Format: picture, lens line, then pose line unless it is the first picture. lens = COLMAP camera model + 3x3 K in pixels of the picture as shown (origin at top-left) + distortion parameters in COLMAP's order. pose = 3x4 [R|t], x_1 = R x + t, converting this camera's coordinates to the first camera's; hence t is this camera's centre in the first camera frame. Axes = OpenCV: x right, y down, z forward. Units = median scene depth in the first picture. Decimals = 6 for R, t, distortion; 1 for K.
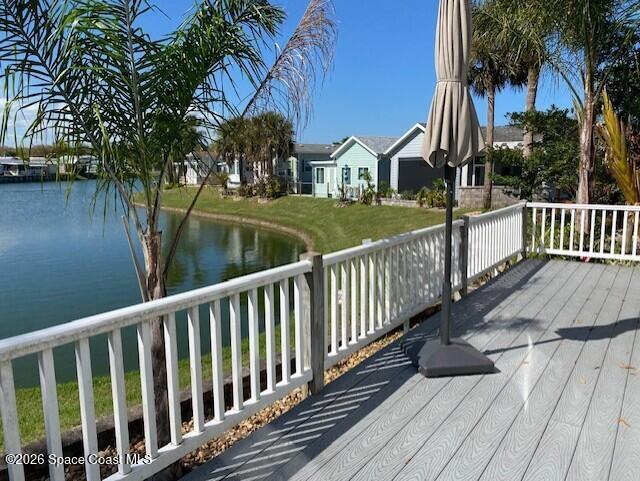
lens RADIAL K [[469.6, 0, 320.2], [0, 469.6, 252.7], [0, 0, 1]] dist [0.108124, -0.138742]
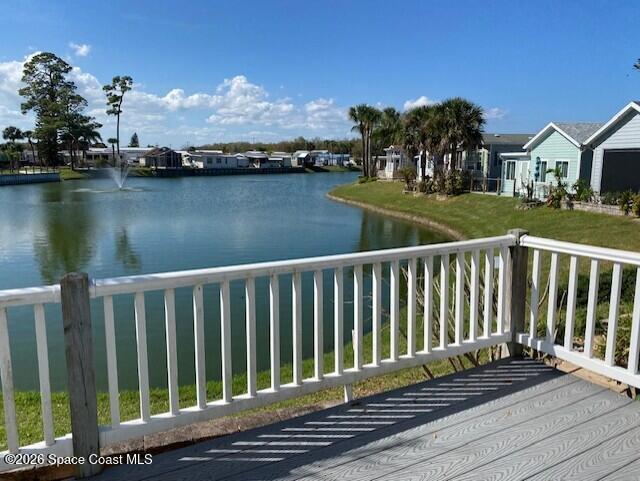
lens RADIAL K [[482.7, 0, 320.0], [0, 482.7, 240.5], [0, 0, 1]] dist [0.066252, -0.115018]
pose [[0.903136, 0.078342, -0.422147, 0.093577], [-0.085018, 0.996375, 0.003021, -0.017733], [0.420853, 0.033162, 0.906522, 0.102543]]
